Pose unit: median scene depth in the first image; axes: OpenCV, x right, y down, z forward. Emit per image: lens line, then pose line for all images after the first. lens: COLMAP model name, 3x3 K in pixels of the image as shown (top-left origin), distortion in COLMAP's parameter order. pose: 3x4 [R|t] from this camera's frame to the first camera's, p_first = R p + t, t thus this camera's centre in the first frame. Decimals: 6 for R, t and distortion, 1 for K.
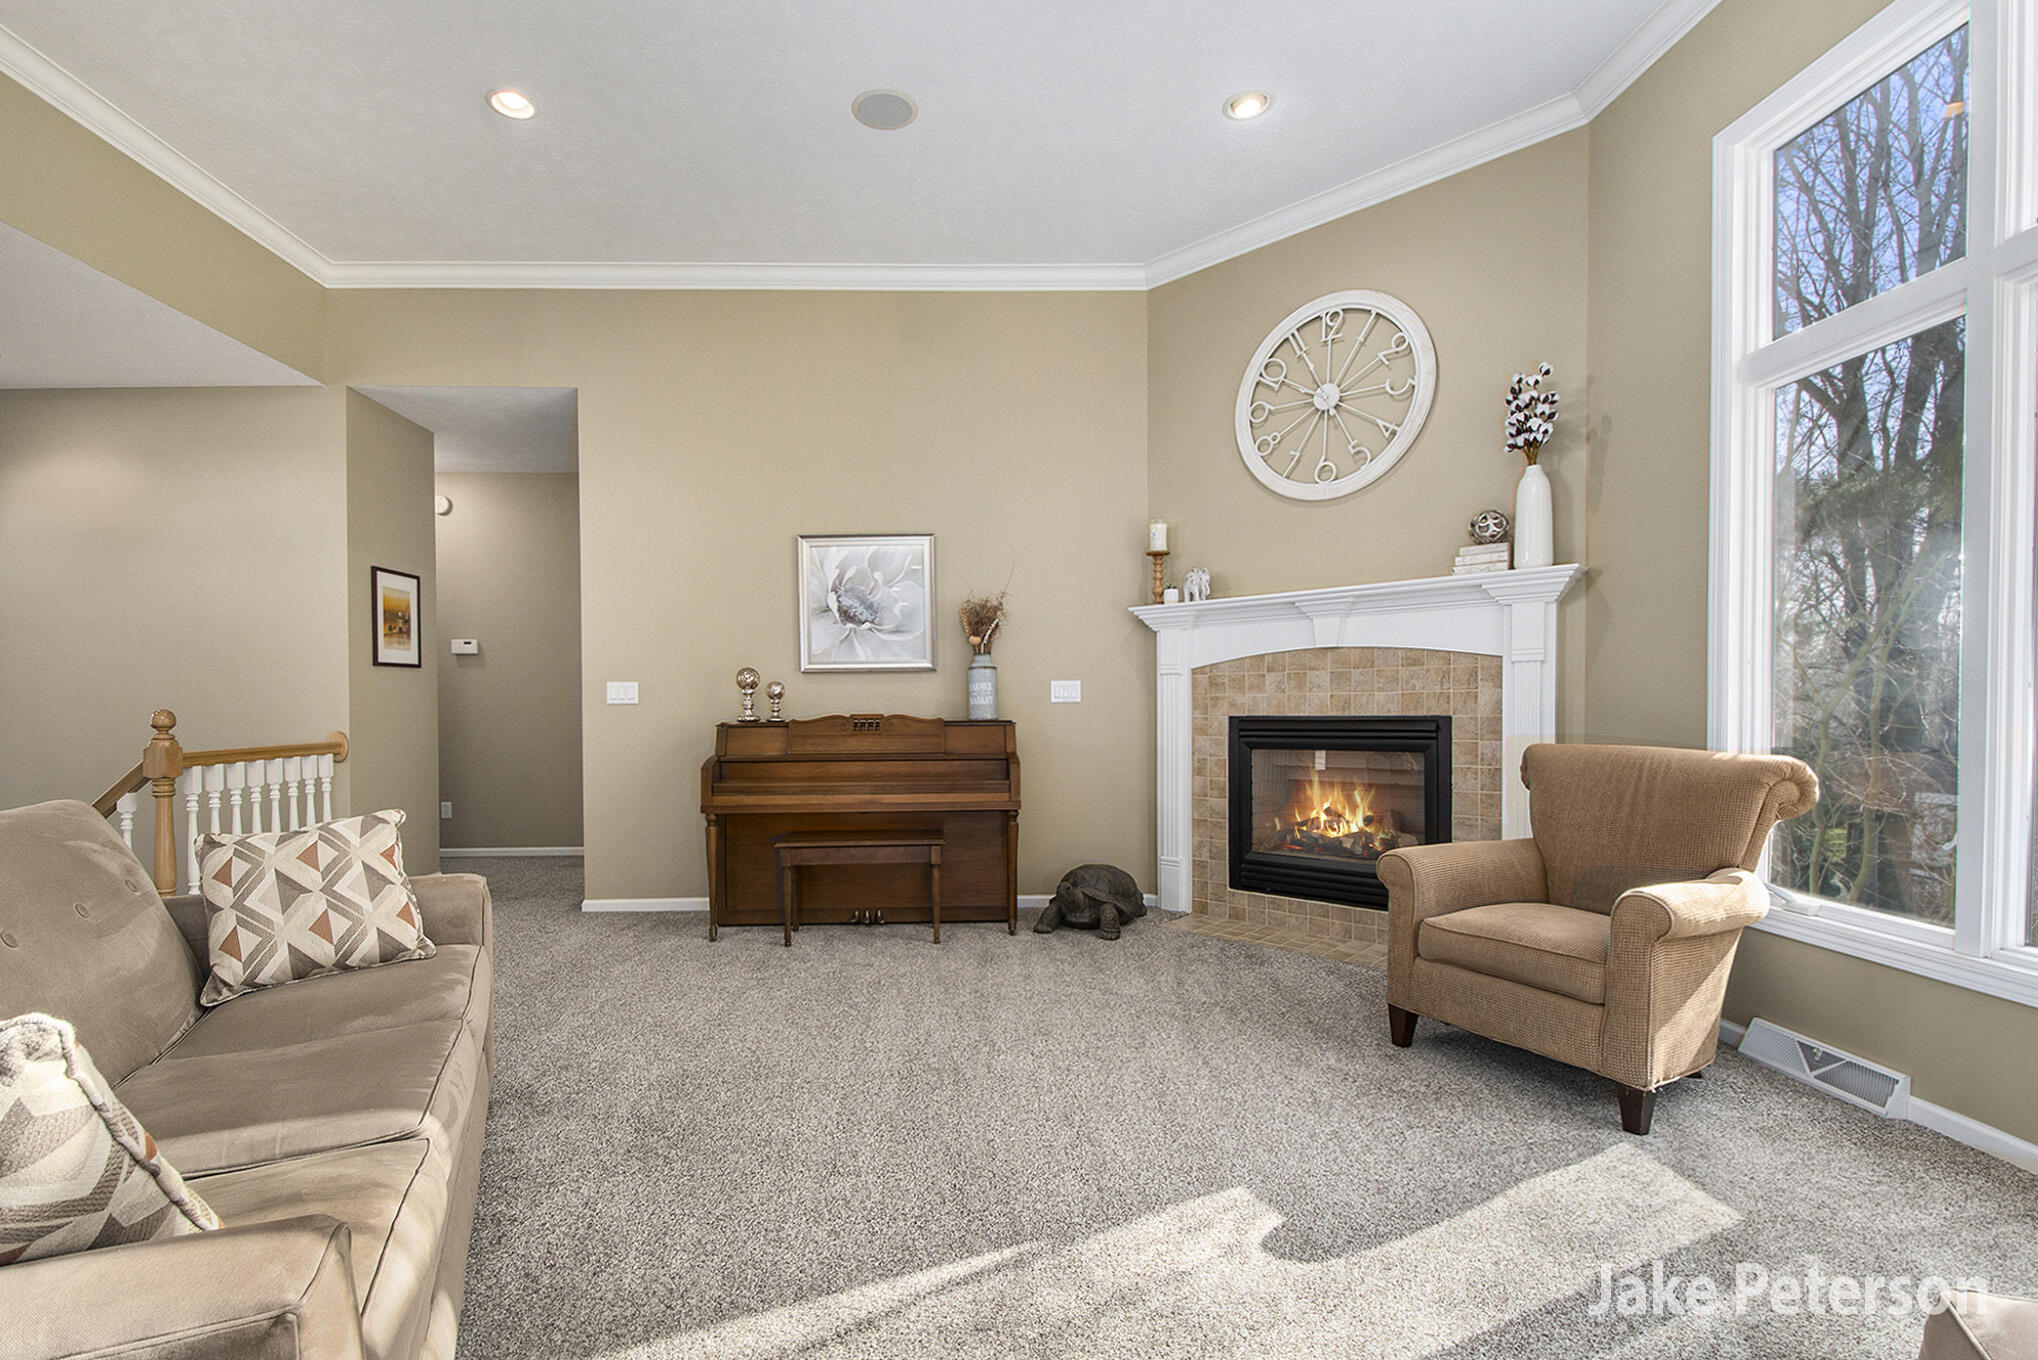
lens RADIAL K [[912.8, 0, 970.8], [0, 912.8, 726.3], [0, 0, 1]] dist [0.000900, -0.008902]
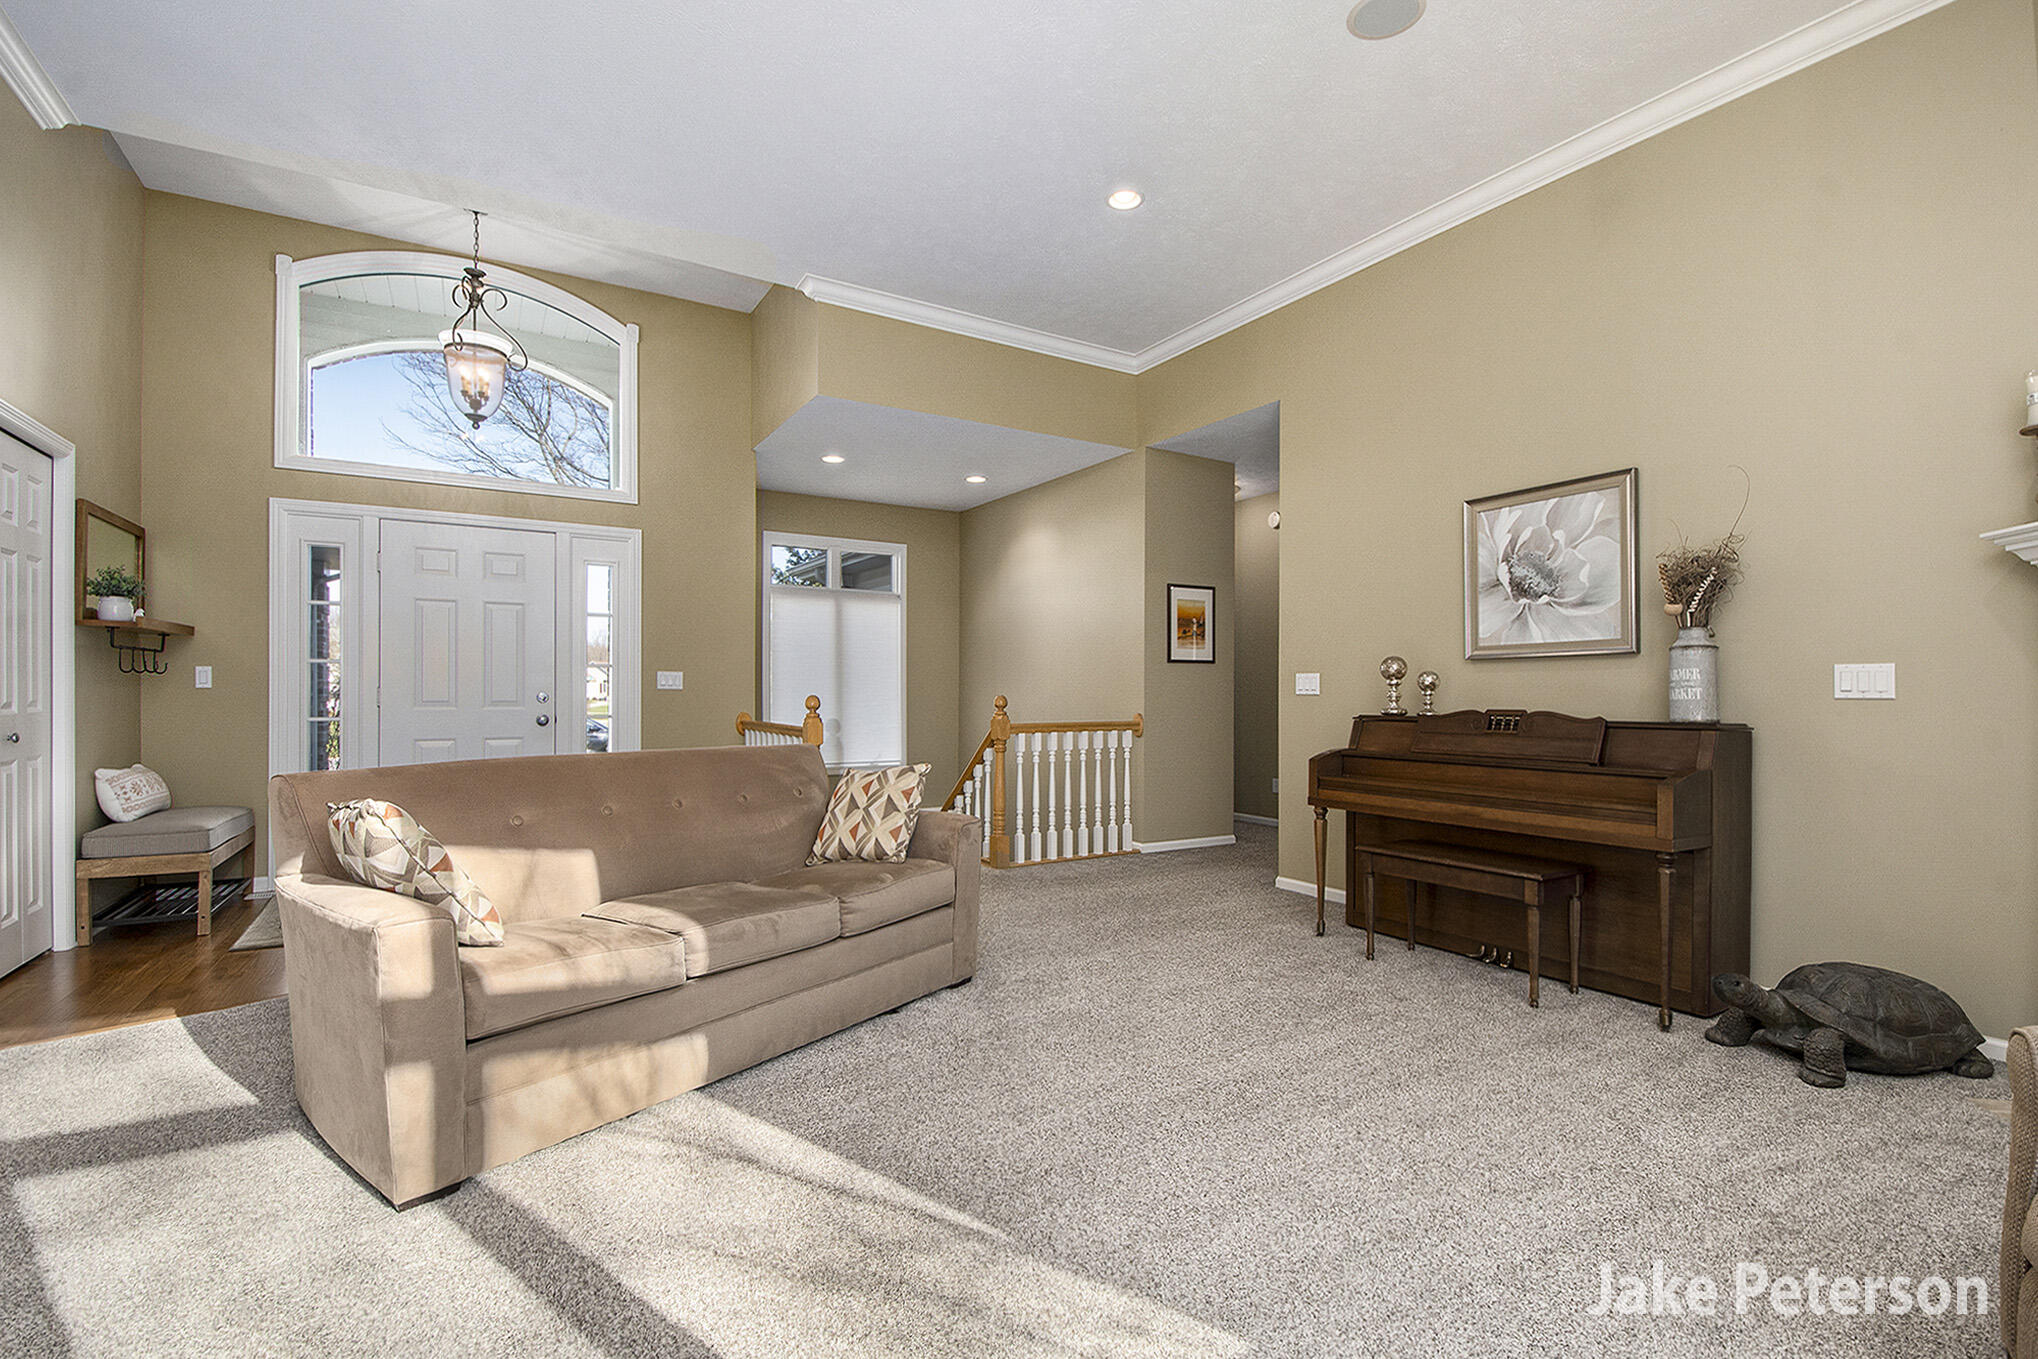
lens RADIAL K [[912.8, 0, 994.8], [0, 912.8, 706.9], [0, 0, 1]] dist [0.000900, -0.008902]
pose [[0.483687, 0.020757, -0.874995, 0.389553], [-0.028445, 0.999563, 0.007988, -0.008925], [0.874779, 0.021026, 0.484066, 0.206100]]
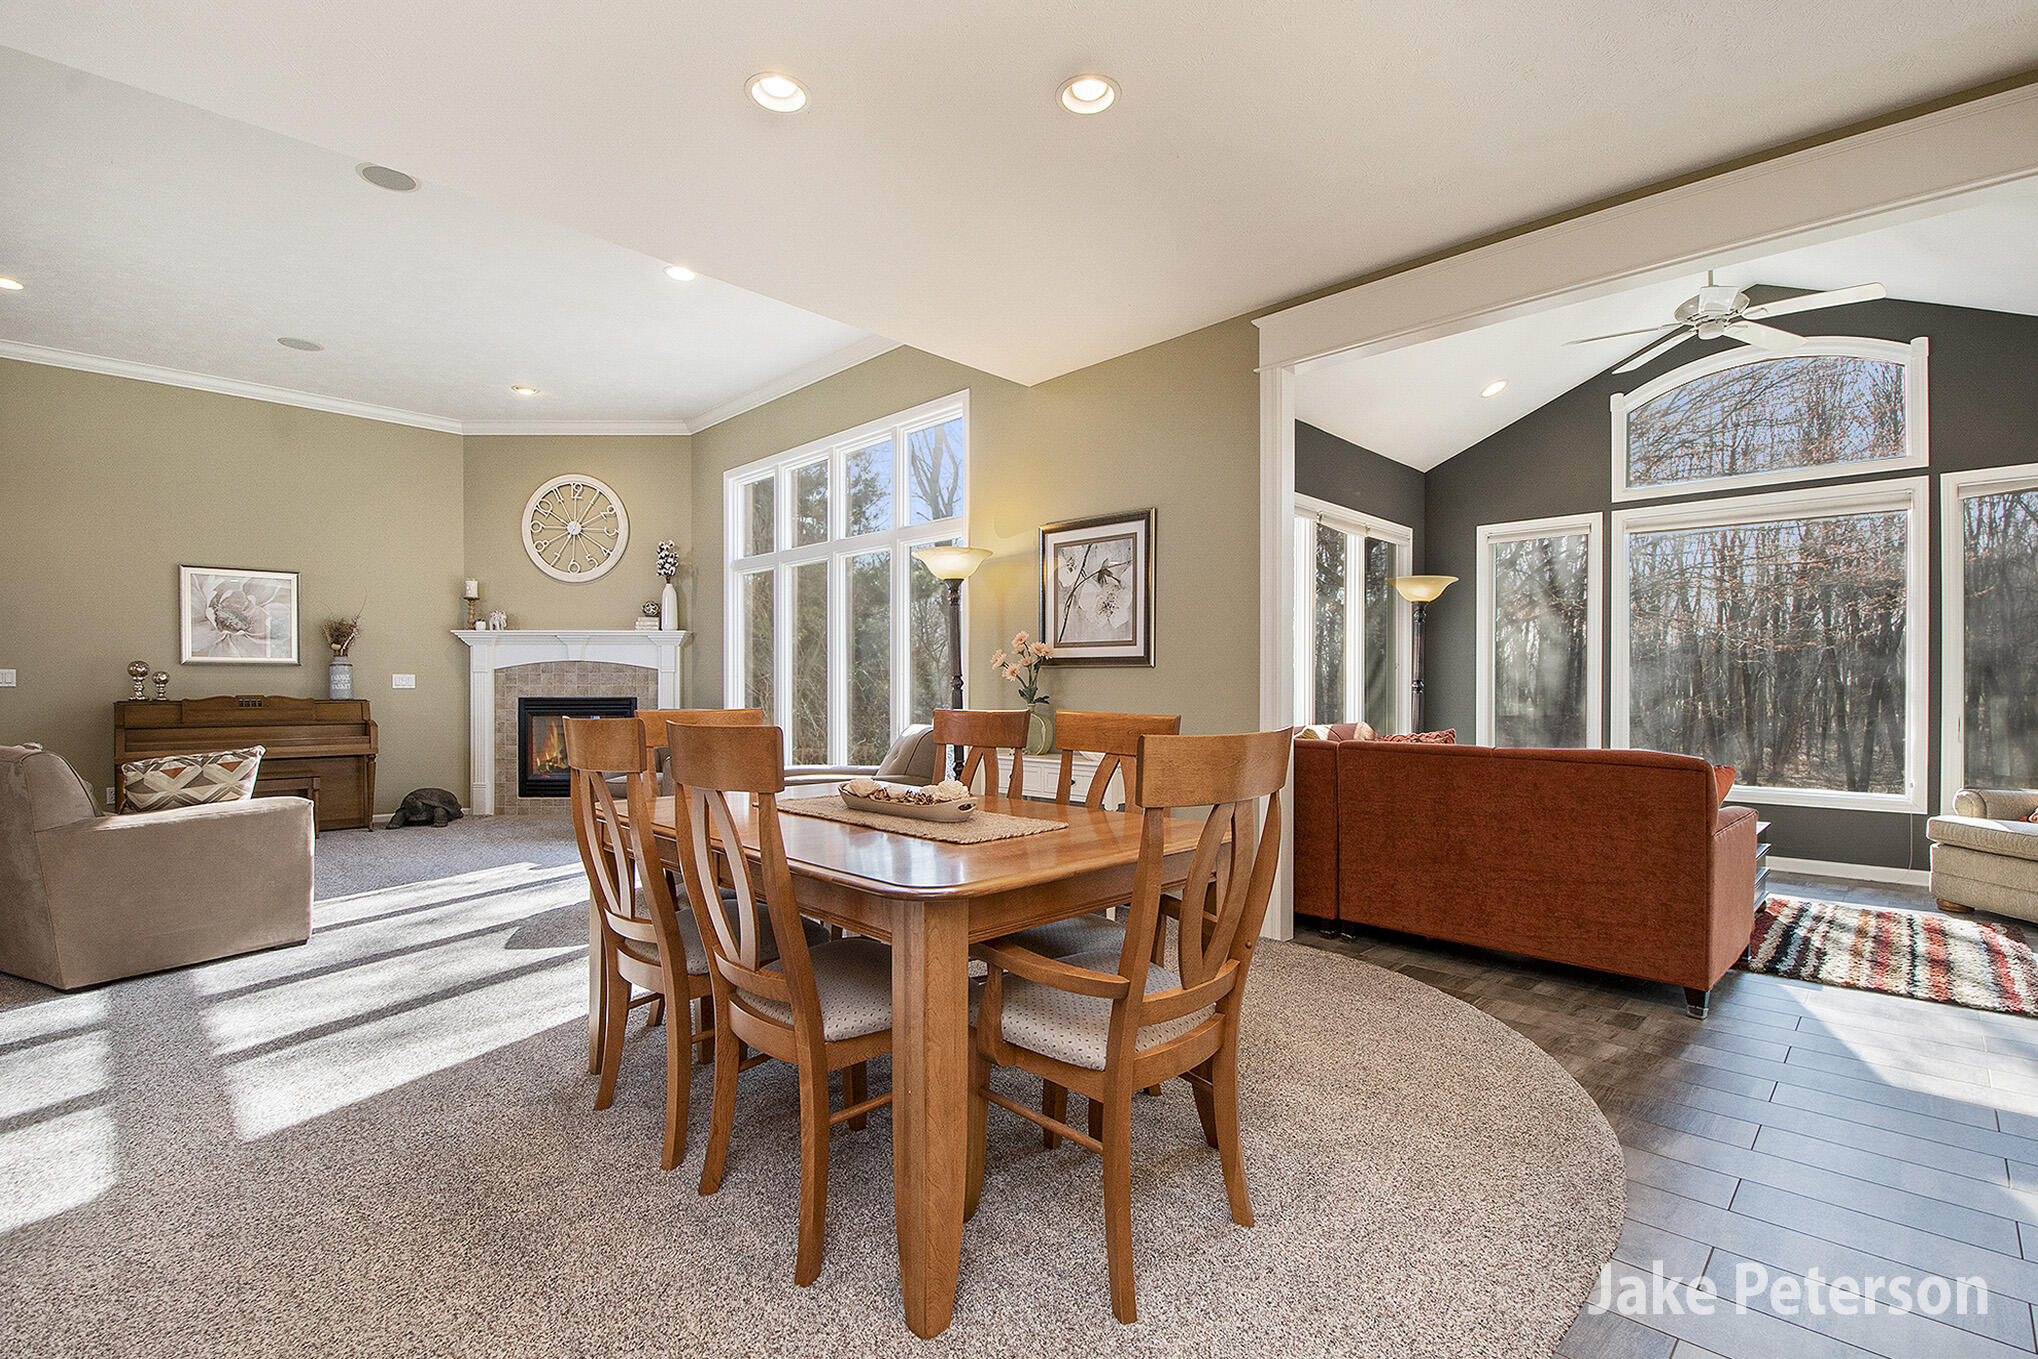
lens RADIAL K [[912.8, 0, 1006.5], [0, 912.8, 698.5], [0, 0, 1]] dist [0.000900, -0.008902]
pose [[0.712150, 0.002648, 0.702023, -0.282963], [0.007685, 0.999904, -0.011568, 0.019158], [-0.701986, 0.013633, 0.712061, -0.917701]]
